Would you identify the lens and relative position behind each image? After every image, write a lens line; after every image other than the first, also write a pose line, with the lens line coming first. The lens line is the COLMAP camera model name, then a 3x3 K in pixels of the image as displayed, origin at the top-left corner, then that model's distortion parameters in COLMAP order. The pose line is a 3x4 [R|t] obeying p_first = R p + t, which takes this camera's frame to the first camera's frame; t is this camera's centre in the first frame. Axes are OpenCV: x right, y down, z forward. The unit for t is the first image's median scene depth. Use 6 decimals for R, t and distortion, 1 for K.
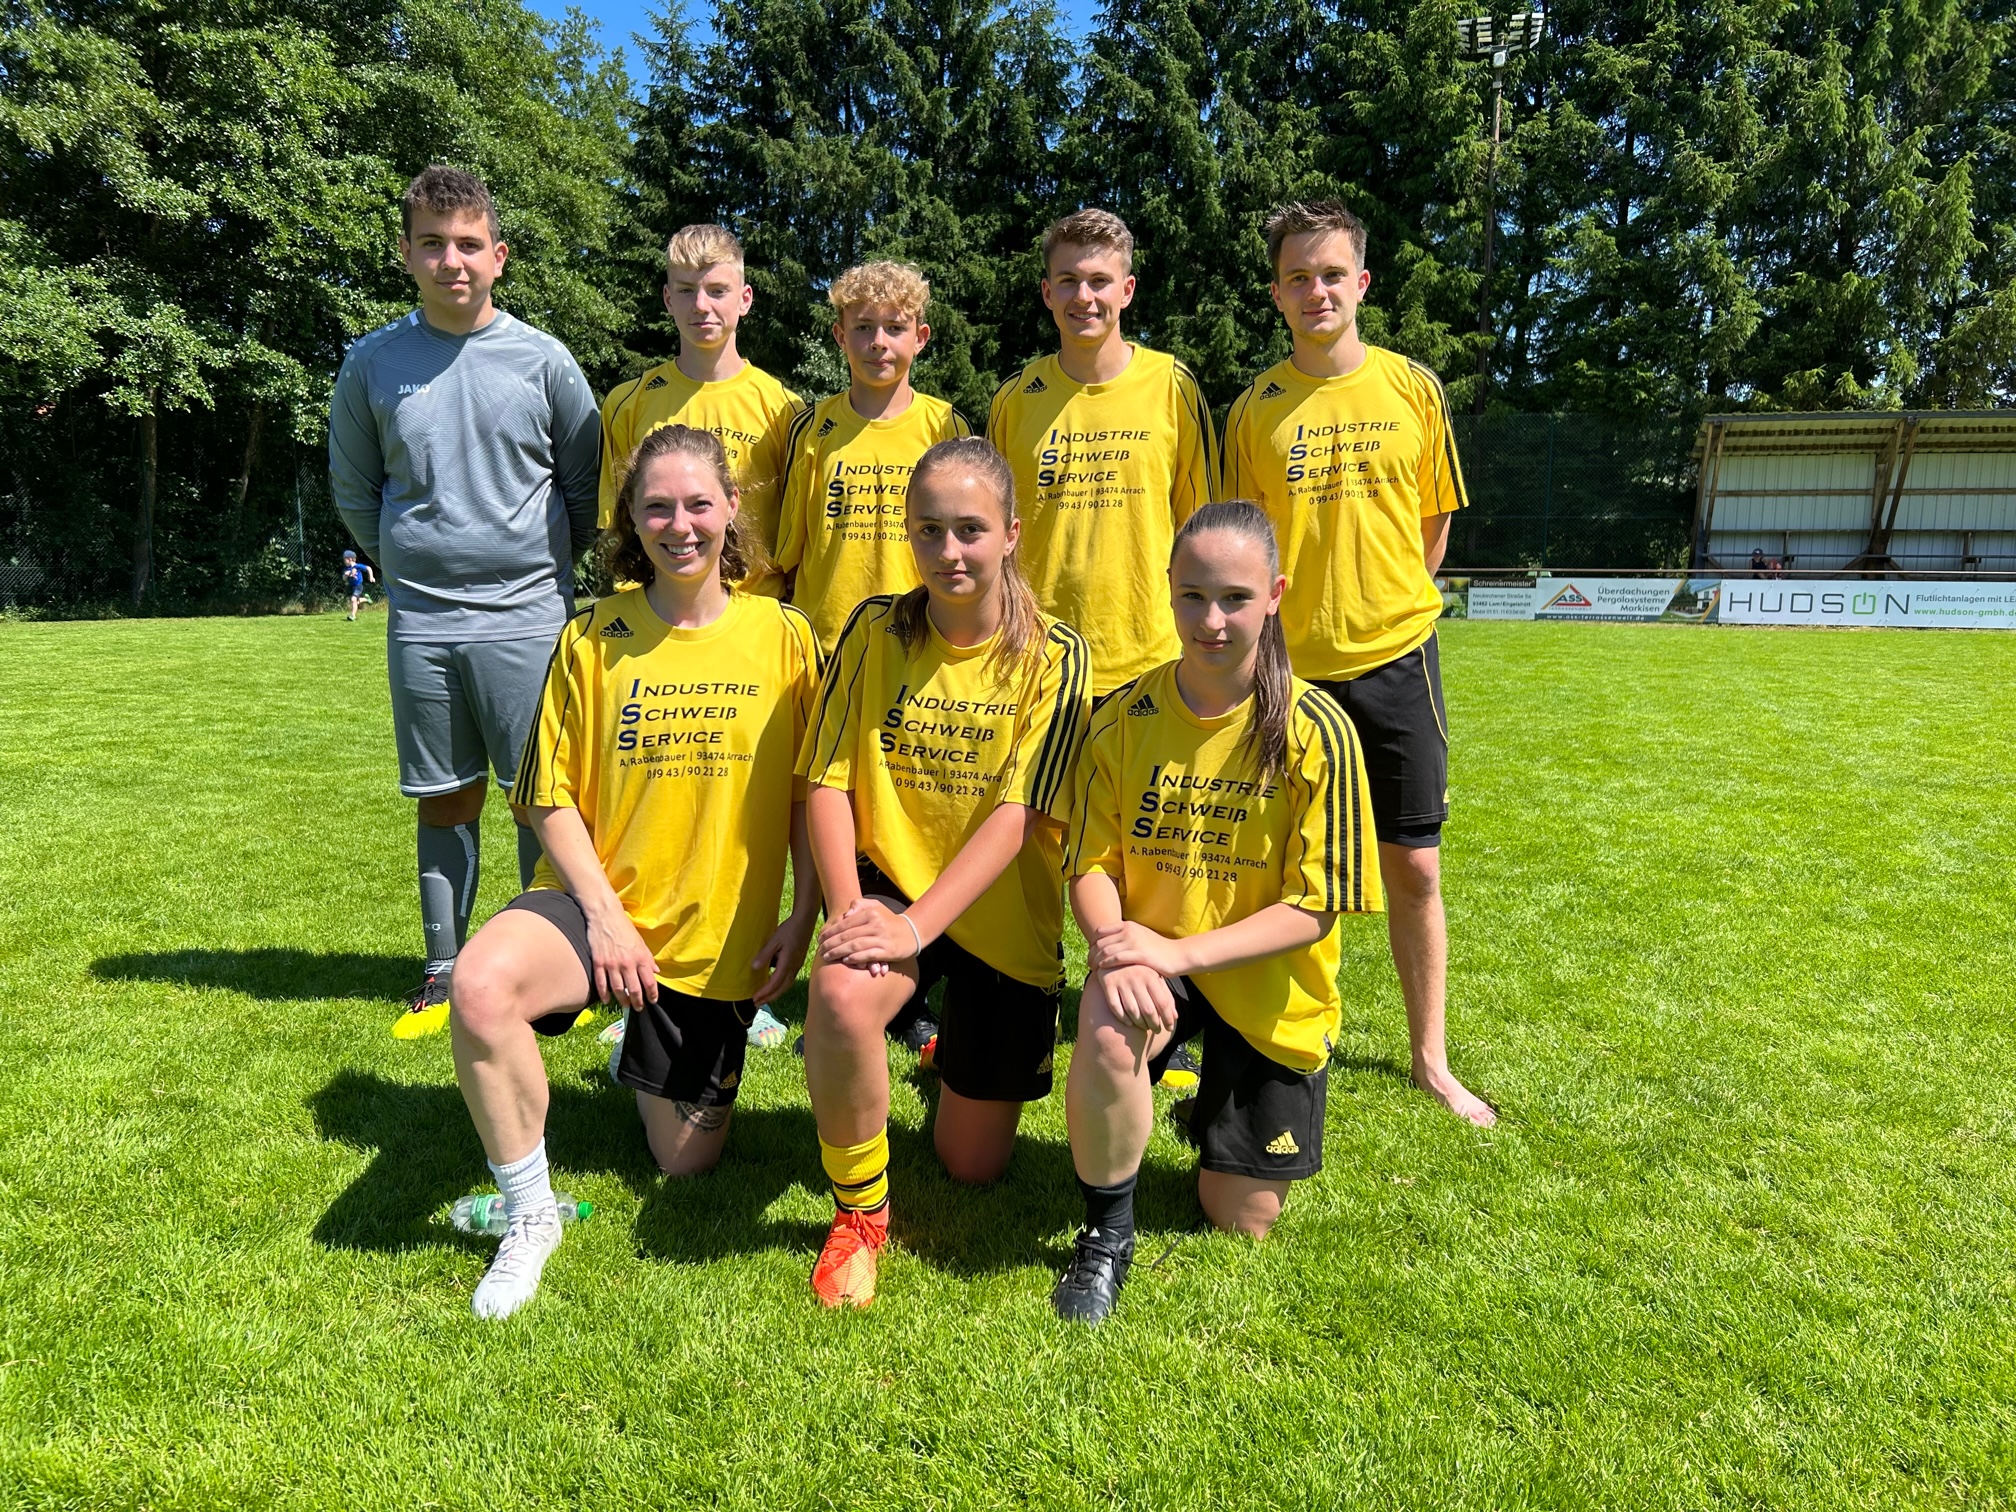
lens RADIAL K [[1539.2, 0, 997.5], [0, 1539.2, 750.4], [0, 0, 1]] dist [0.032618, -0.034967]
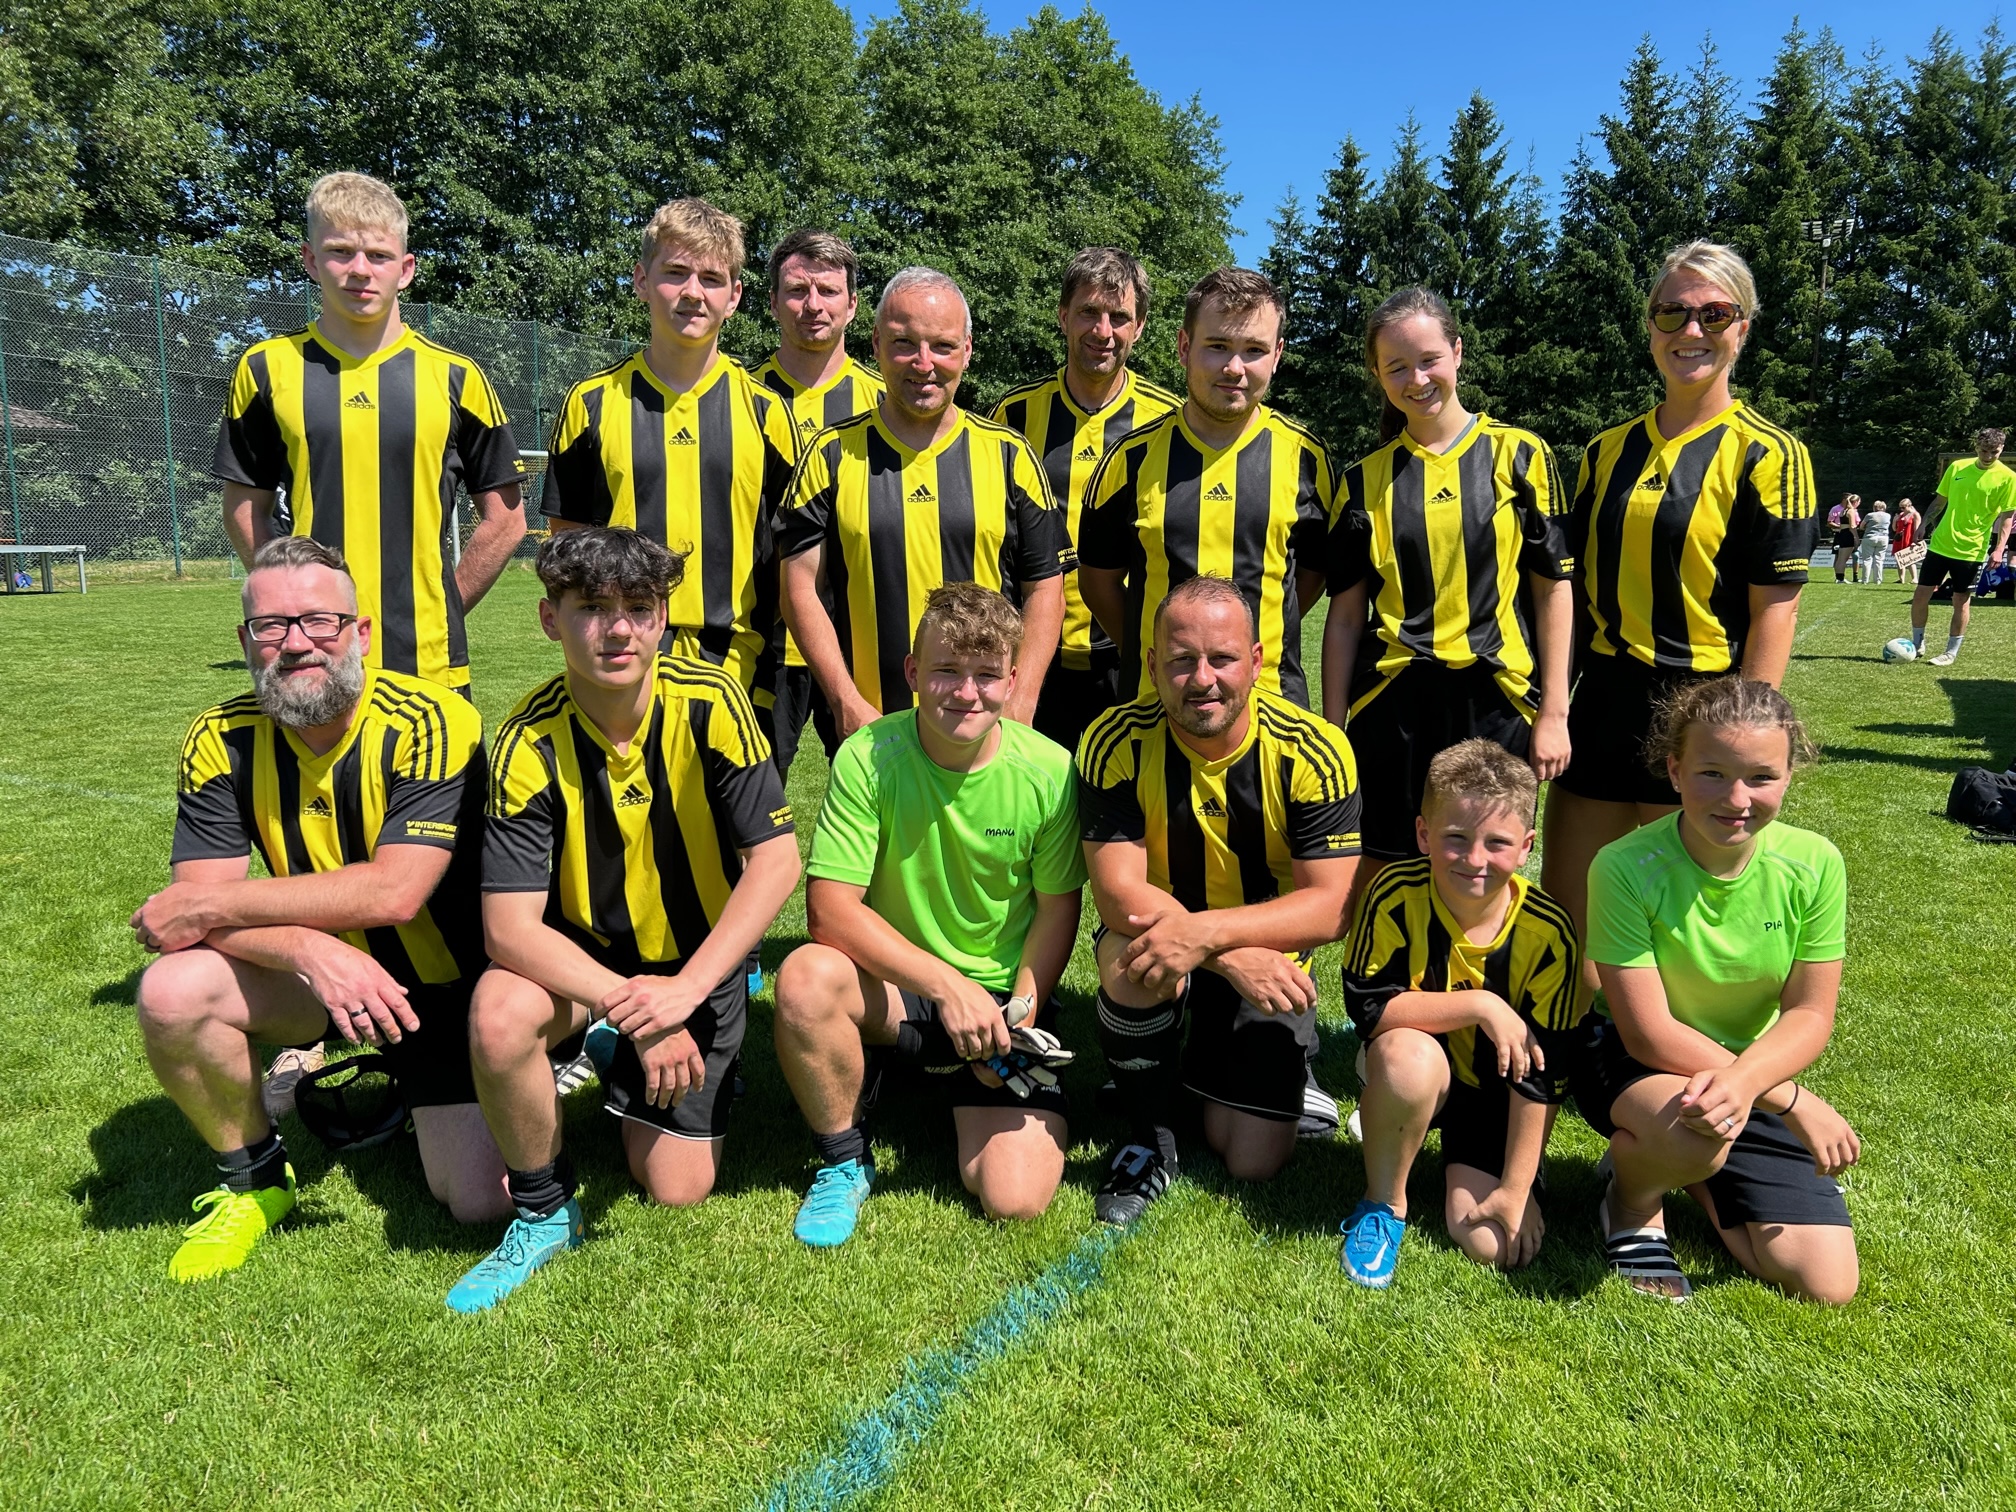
lens RADIAL K [[1539.2, 0, 1000.4], [0, 1539.2, 764.4], [0, 0, 1]] dist [0.032618, -0.034967]
pose [[0.983201, 0.029133, -0.180185, -0.248360], [-0.025480, 0.999421, 0.022555, 0.116059], [0.180737, -0.017585, 0.983374, -0.861814]]
